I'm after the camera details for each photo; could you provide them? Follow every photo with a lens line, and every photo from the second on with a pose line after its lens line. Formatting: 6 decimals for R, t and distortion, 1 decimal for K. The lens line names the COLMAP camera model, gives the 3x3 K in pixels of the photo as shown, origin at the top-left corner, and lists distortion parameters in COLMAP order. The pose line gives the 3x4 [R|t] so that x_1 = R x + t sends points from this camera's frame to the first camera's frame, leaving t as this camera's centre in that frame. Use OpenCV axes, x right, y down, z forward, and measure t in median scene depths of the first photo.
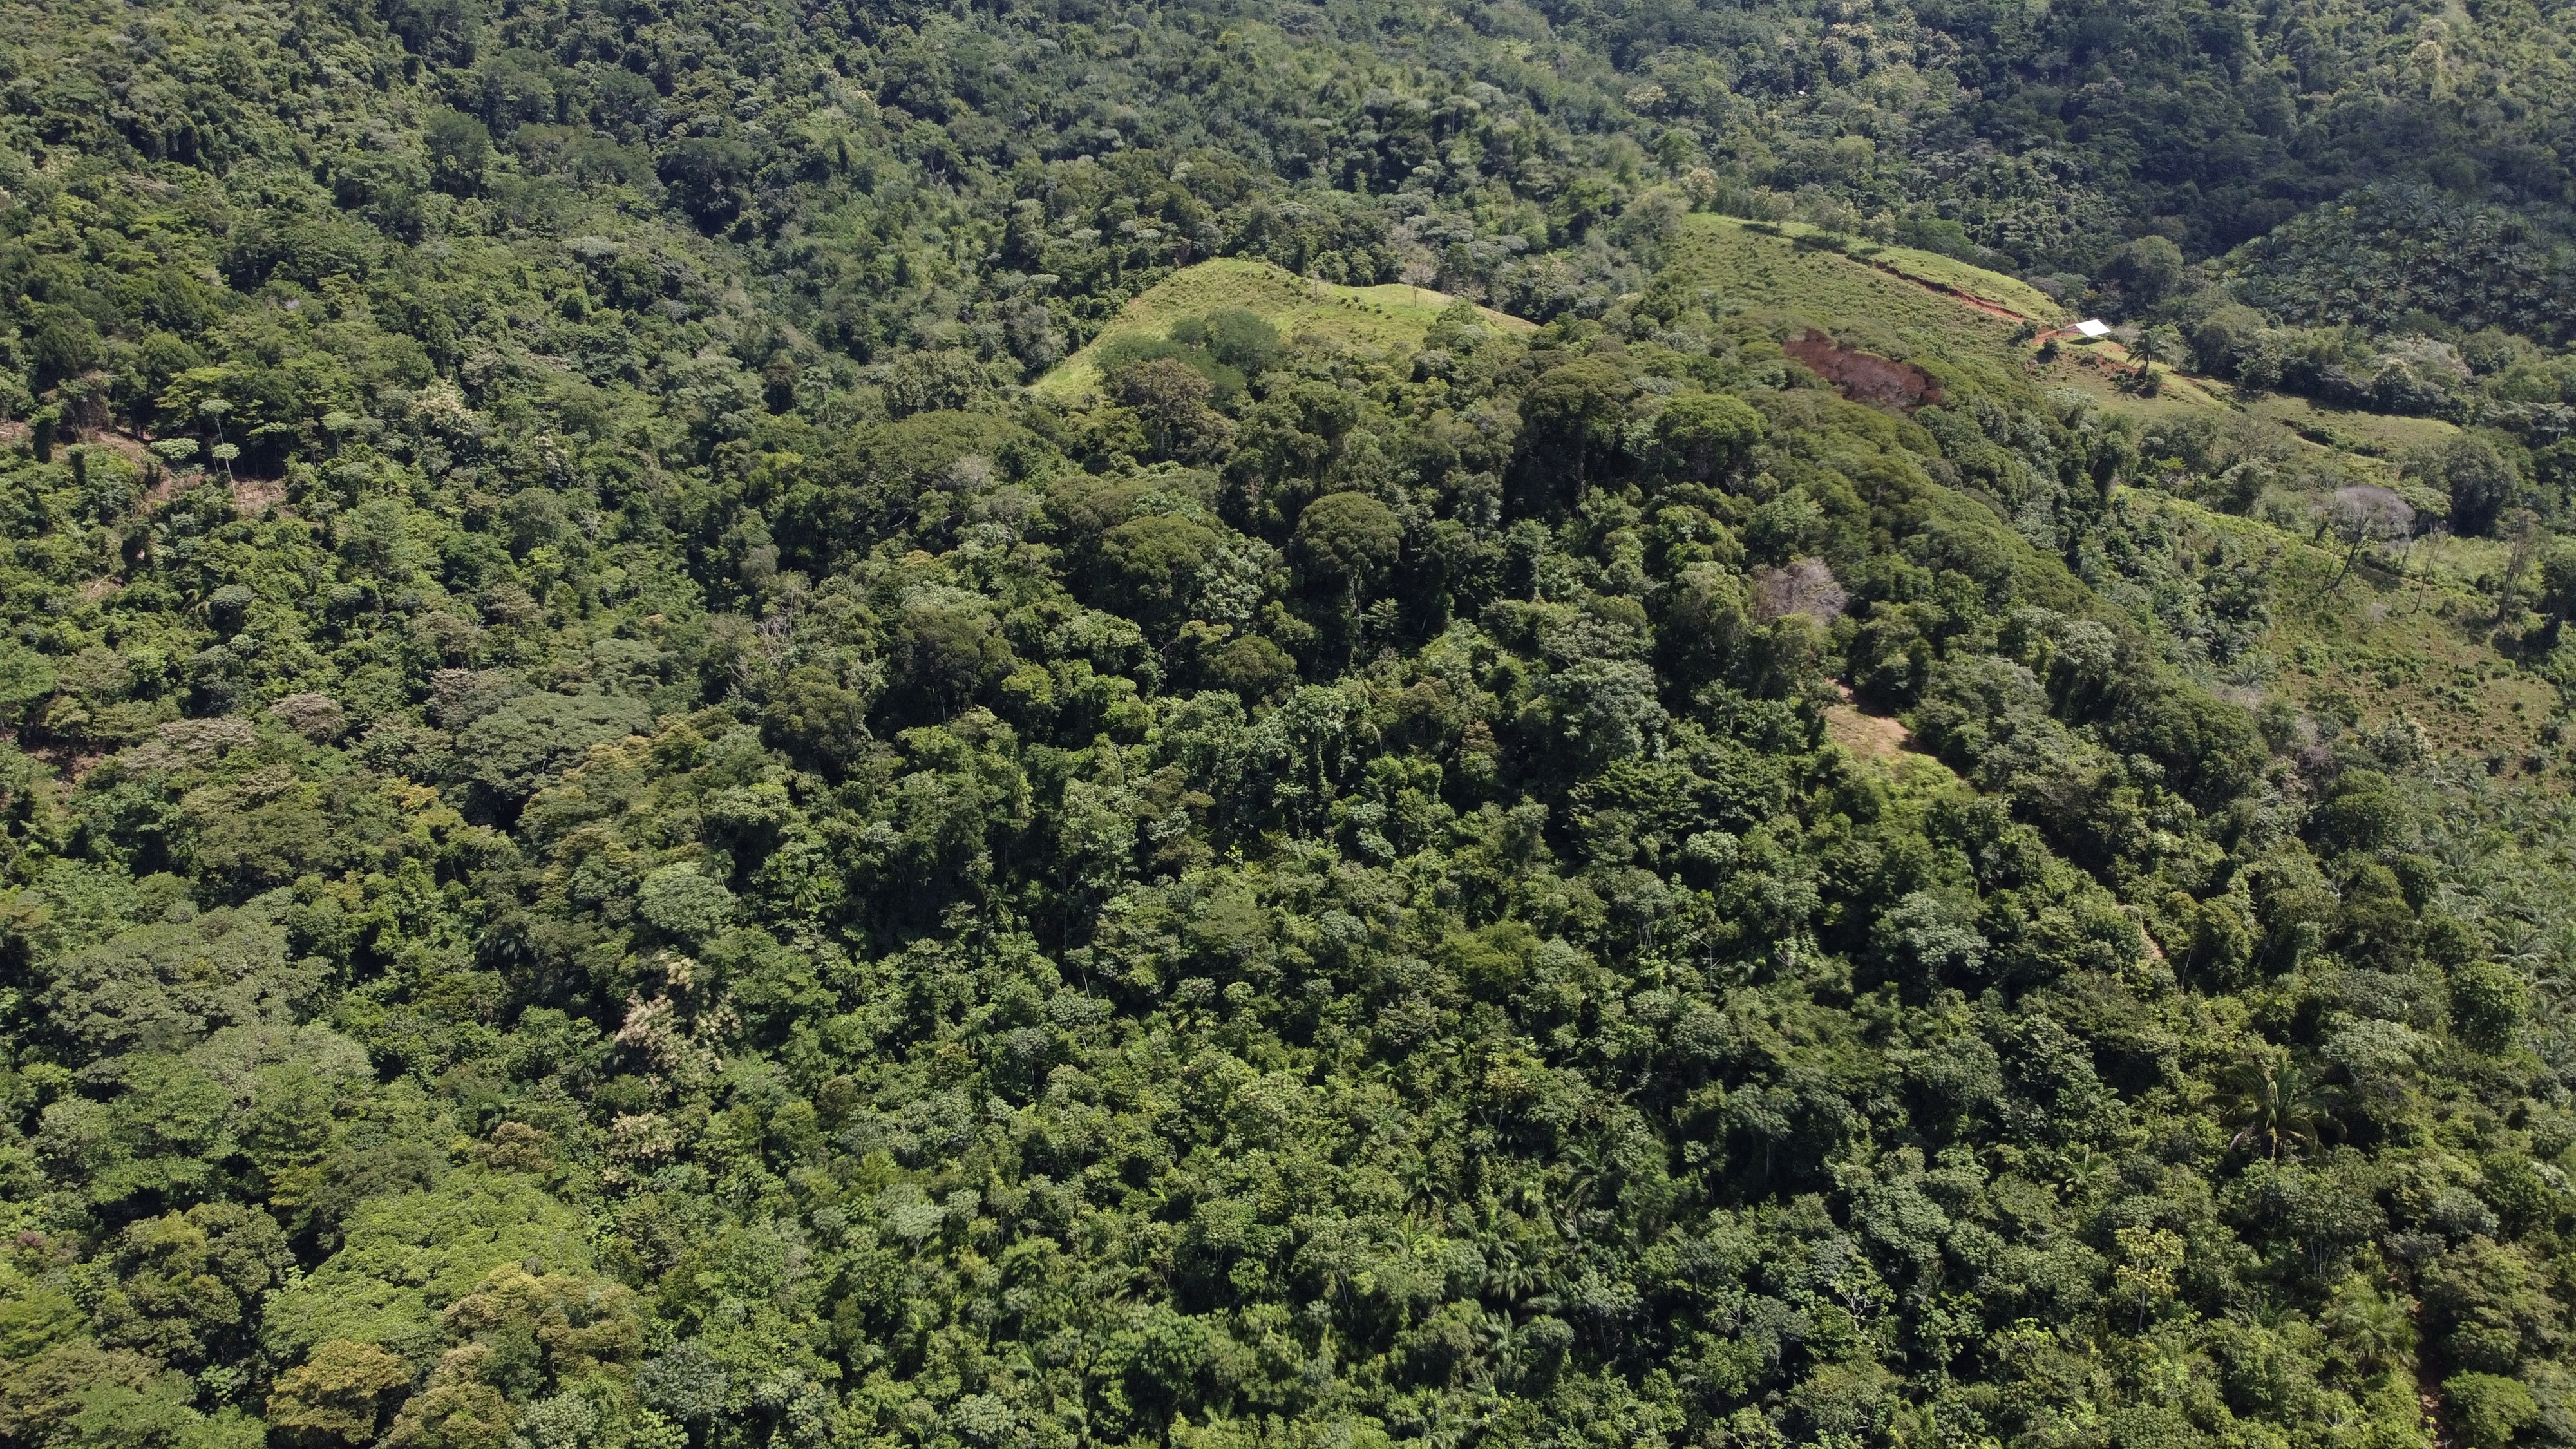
lens RADIAL K [[1946.4, 0, 1288.0], [0, 1946.4, 724.5], [0, 0, 1]] dist [-0.019502, 0.006053]
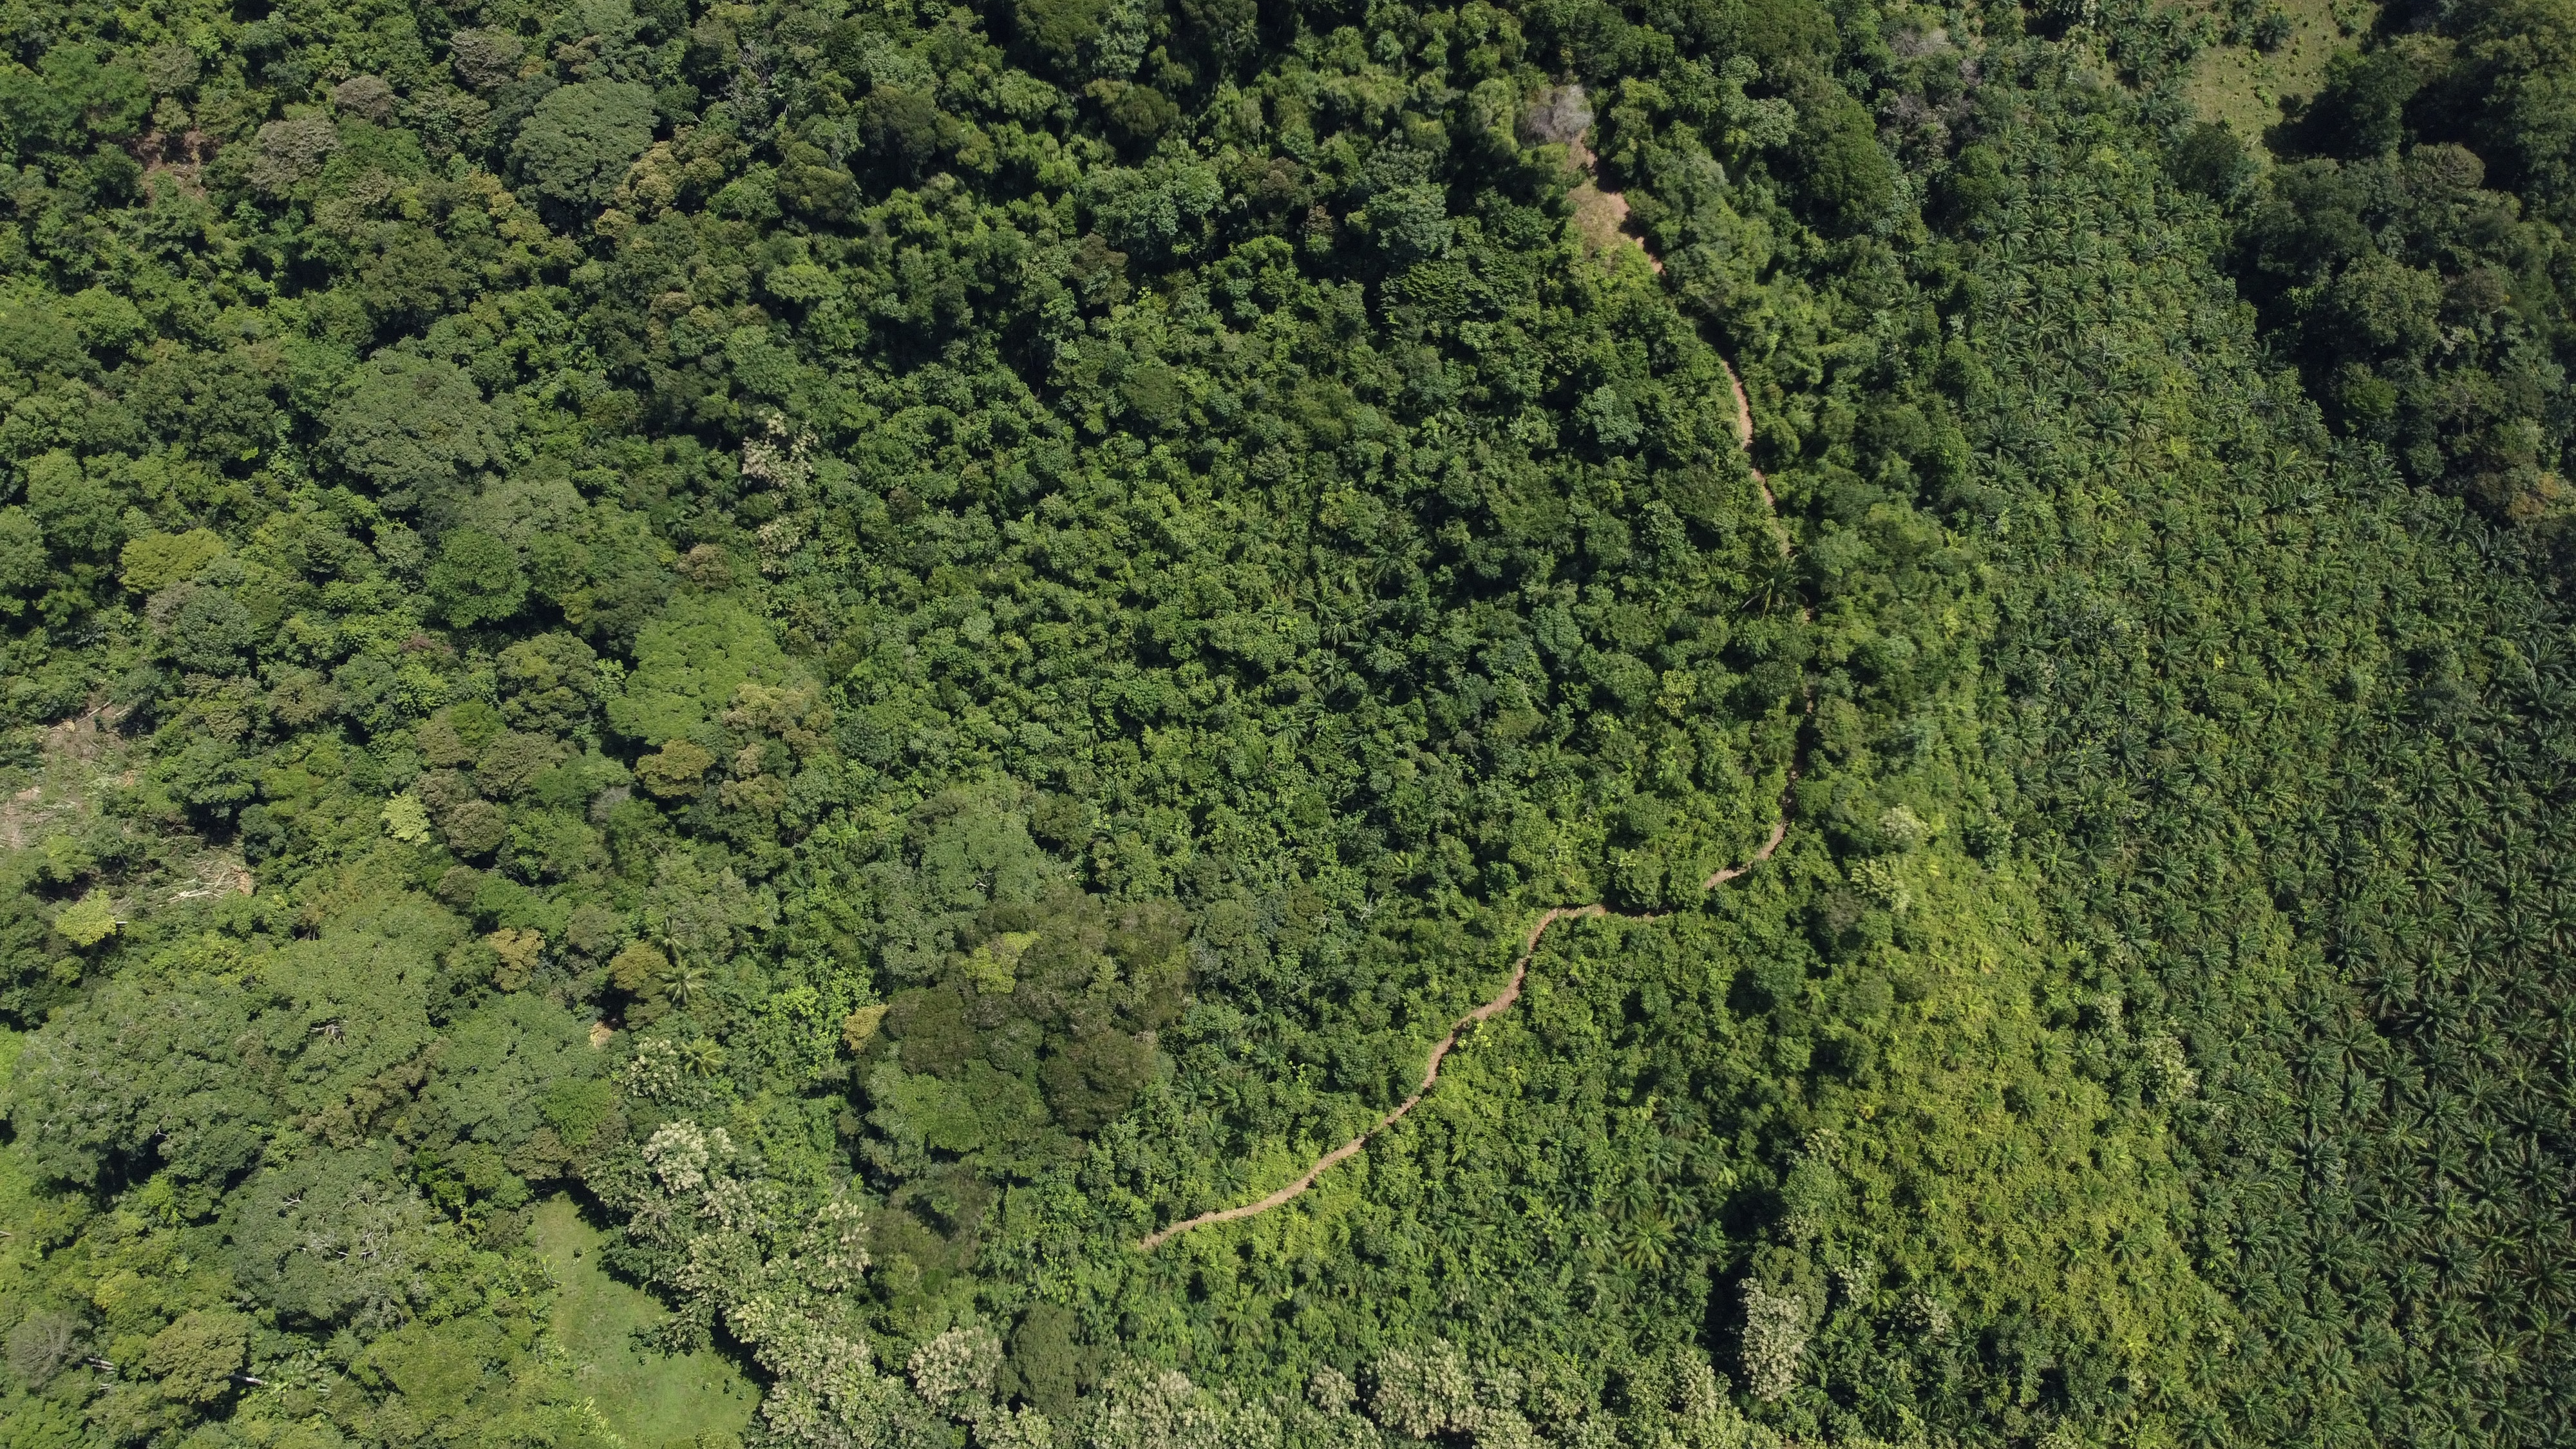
lens RADIAL K [[1946.4, 0, 1288.0], [0, 1946.4, 724.5], [0, 0, 1]] dist [-0.019502, 0.006053]
pose [[0.997791, -0.057699, 0.032938, 0.011969], [0.021176, 0.746101, 0.665496, -0.701728], [-0.062973, -0.663328, 0.745675, -0.278766]]
